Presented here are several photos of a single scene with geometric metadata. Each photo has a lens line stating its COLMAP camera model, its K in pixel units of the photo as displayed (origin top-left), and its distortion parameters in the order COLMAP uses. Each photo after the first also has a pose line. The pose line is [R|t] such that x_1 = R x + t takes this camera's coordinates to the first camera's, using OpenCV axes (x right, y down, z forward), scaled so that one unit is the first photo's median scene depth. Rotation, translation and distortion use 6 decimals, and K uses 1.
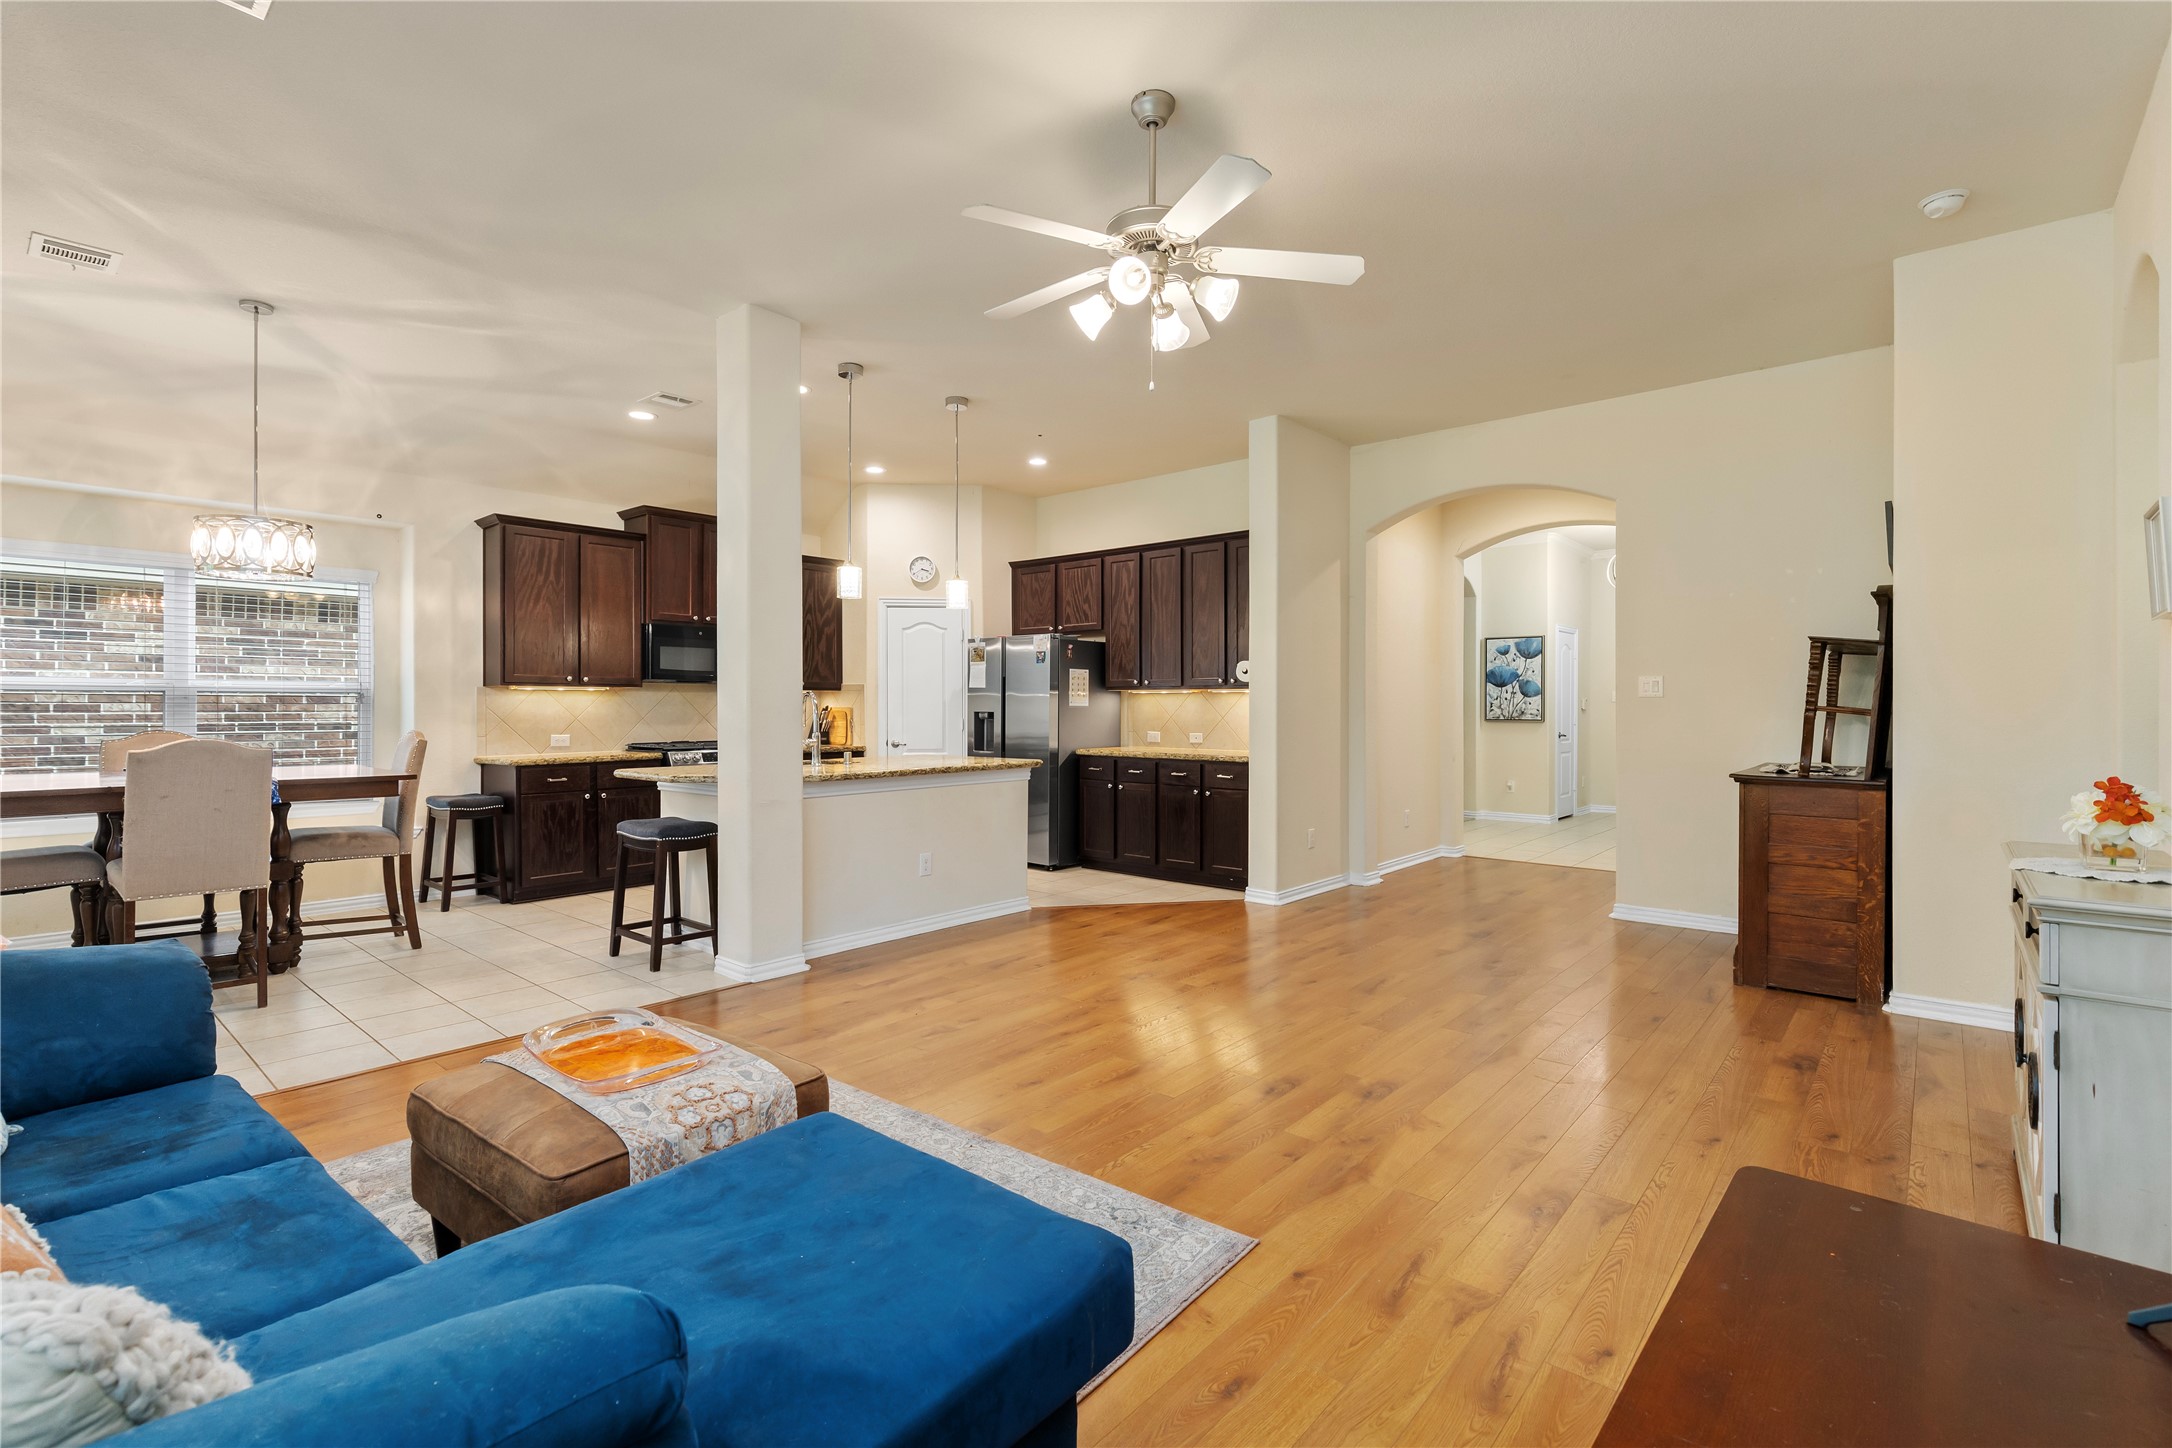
lens RADIAL K [[978.1, 0, 1091.8], [0, 978.1, 698.4], [0, 0, 1]] dist [0.005297, -0.001198]
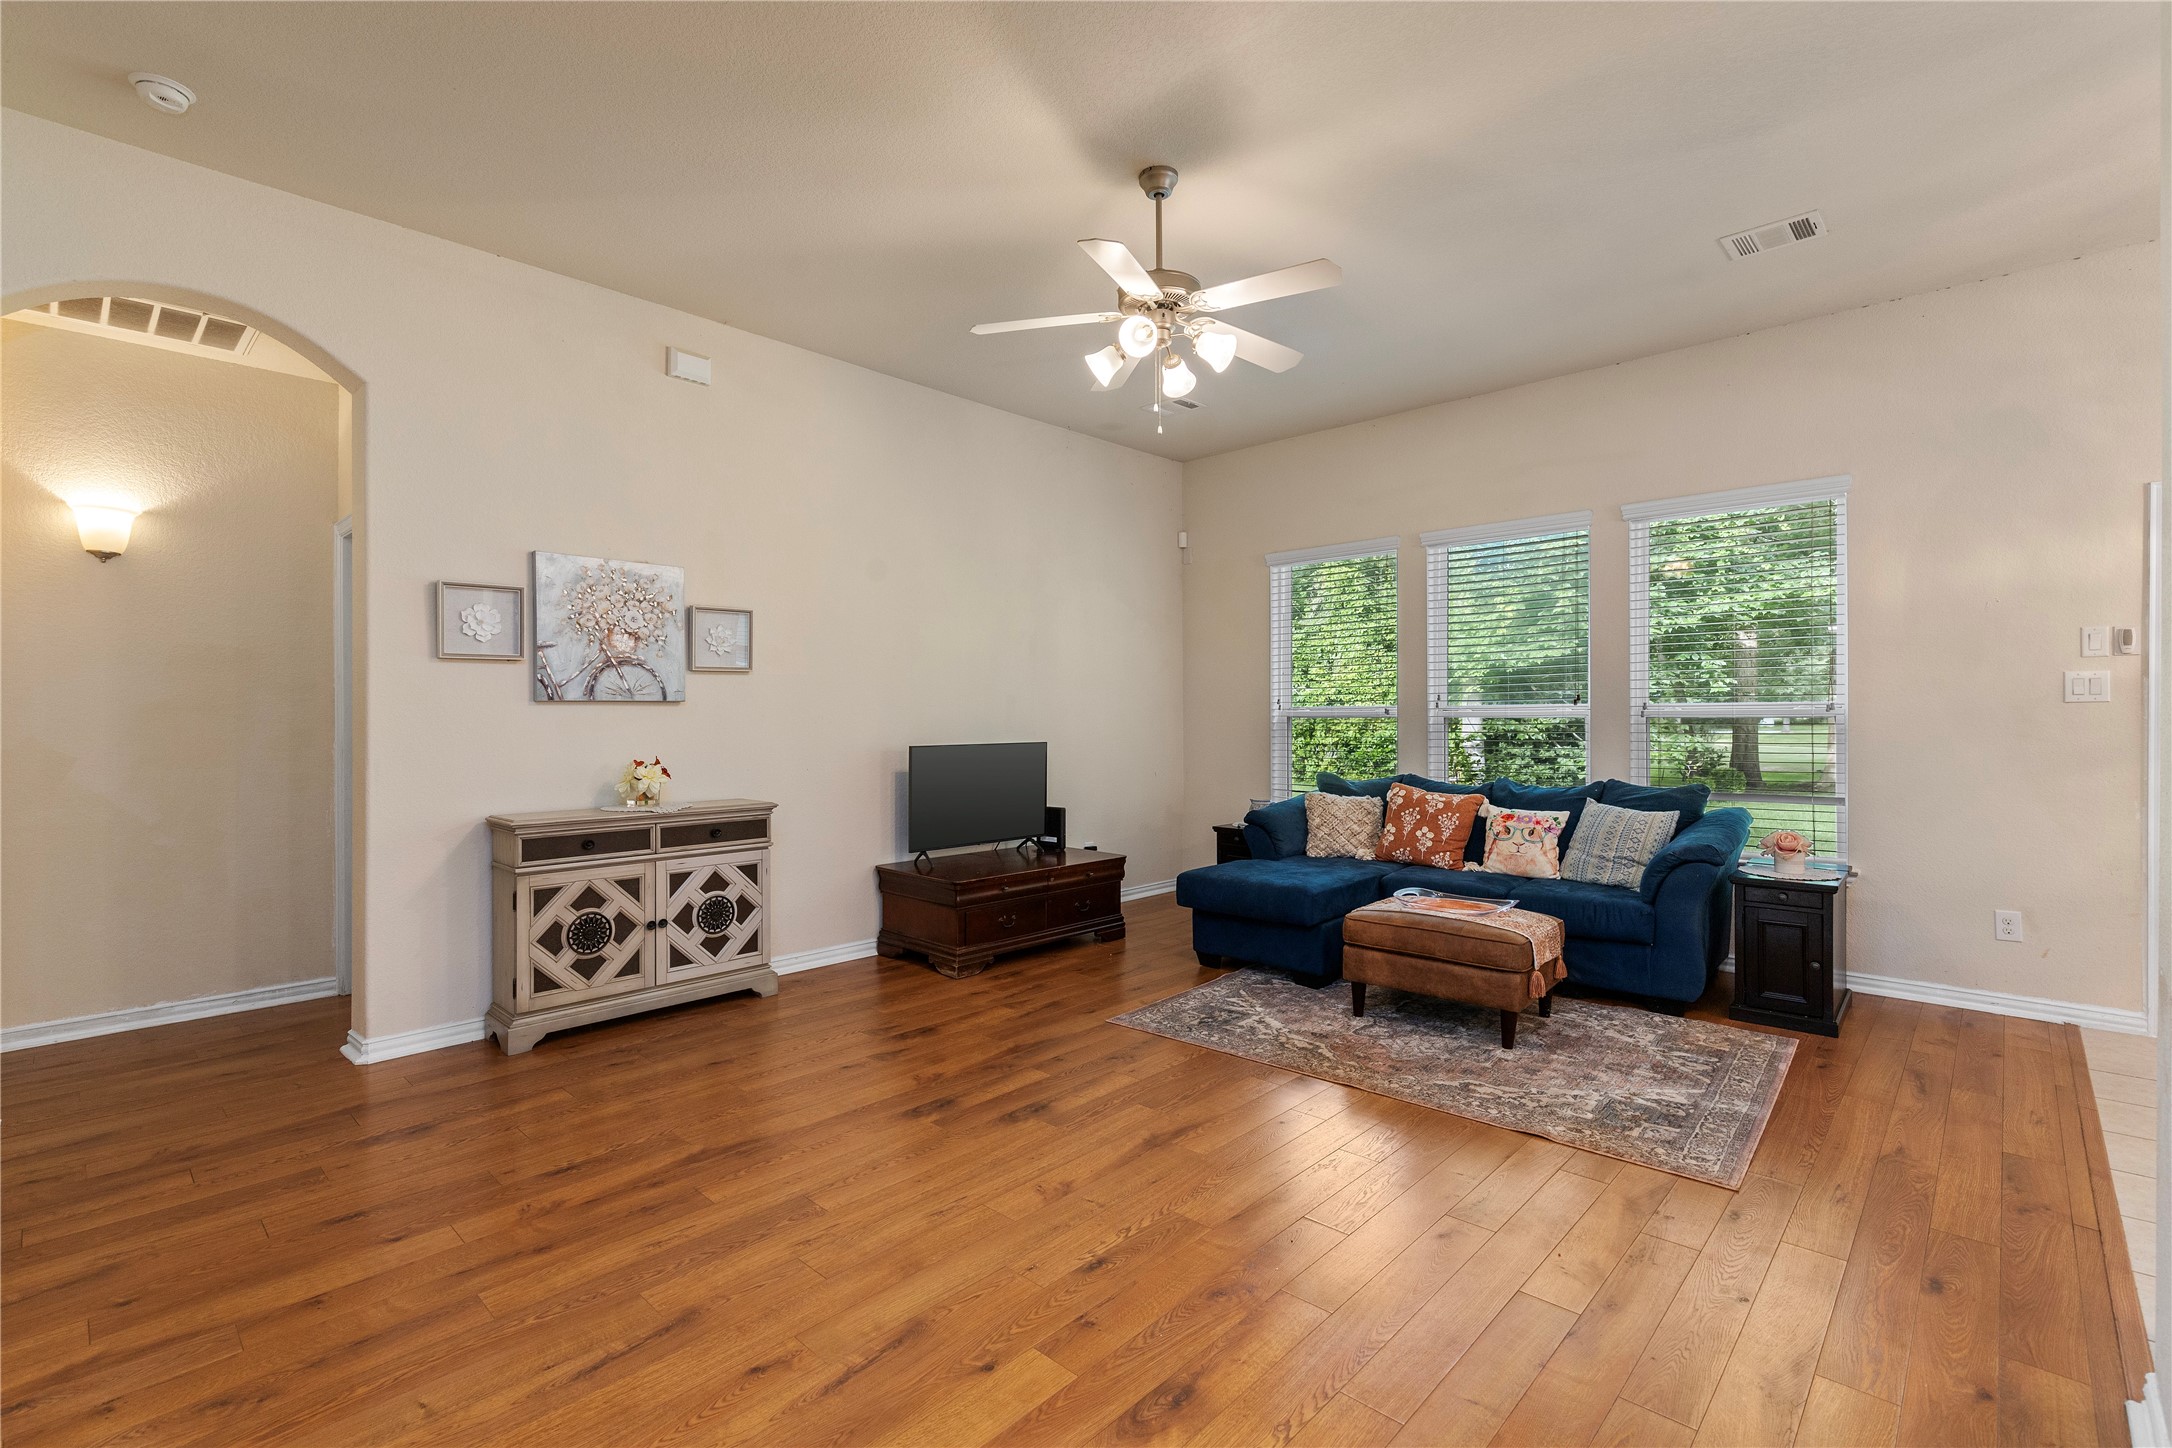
lens RADIAL K [[978.1, 0, 1084.4], [0, 978.1, 703.9], [0, 0, 1]] dist [0.005297, -0.001198]
pose [[-0.998790, 0.003141, 0.049078, 0.038857], [0.002208, 0.999816, -0.019066, 0.005288], [-0.049128, -0.018935, -0.998613, 0.887674]]
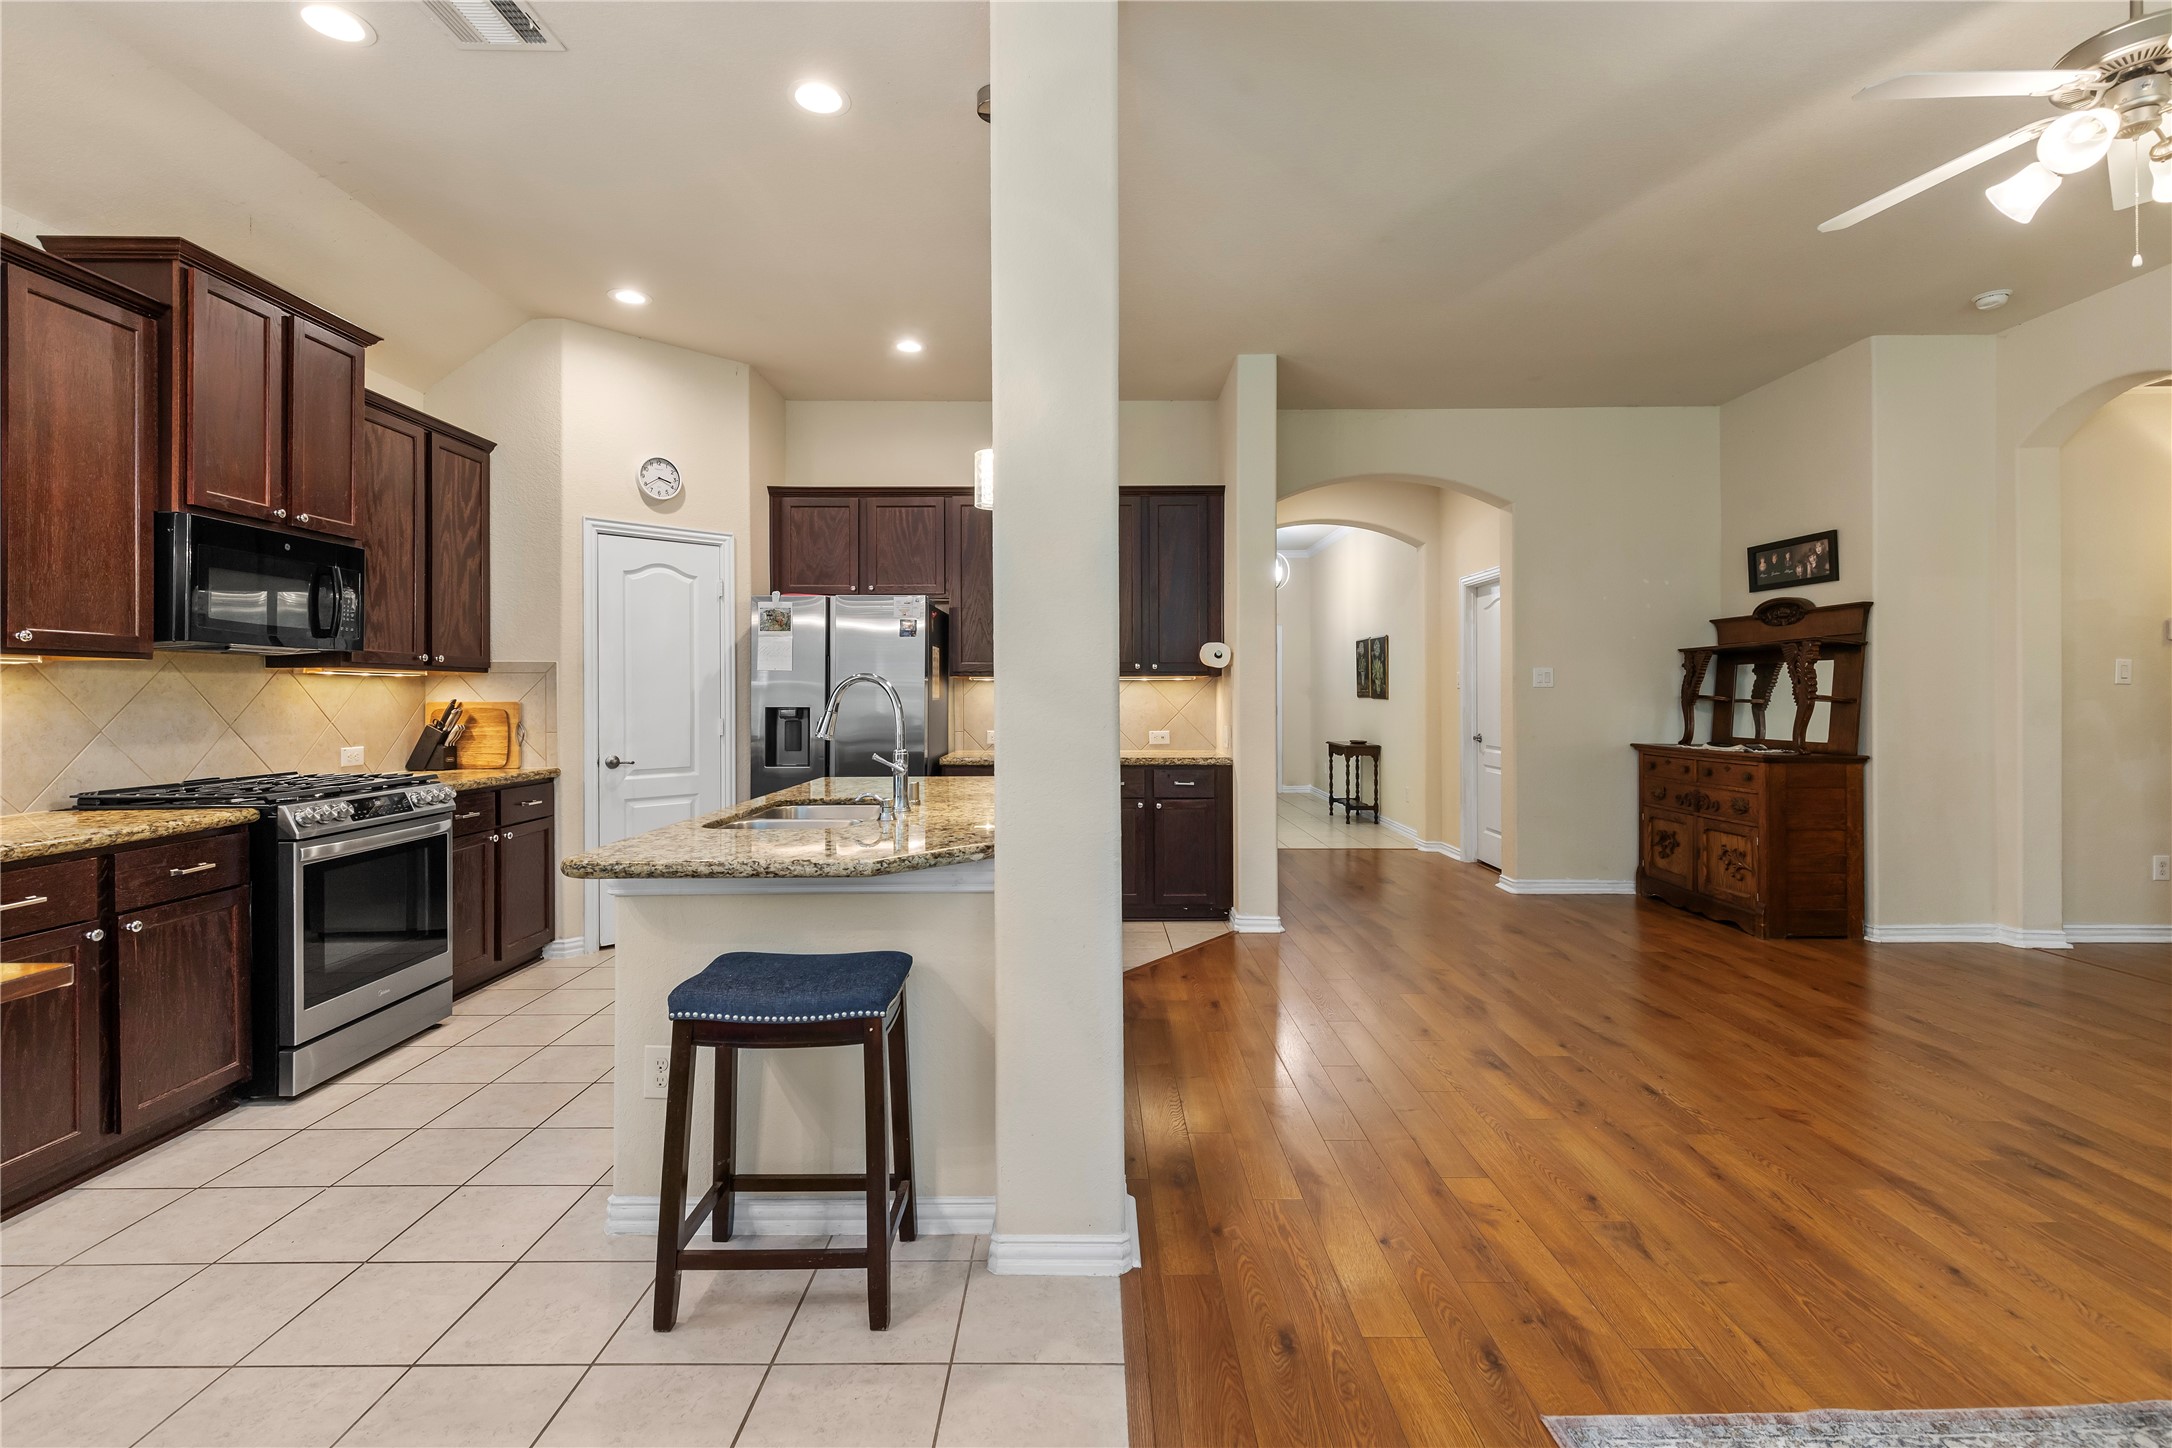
lens RADIAL K [[978.1, 0, 1090.0], [0, 978.1, 691.1], [0, 0, 1]] dist [0.005297, -0.001198]
pose [[0.758135, -0.000263, 0.652098, -0.423894], [-0.001551, 0.999996, 0.002207, 0.000909], [-0.652096, -0.002684, 0.758132, 0.400996]]
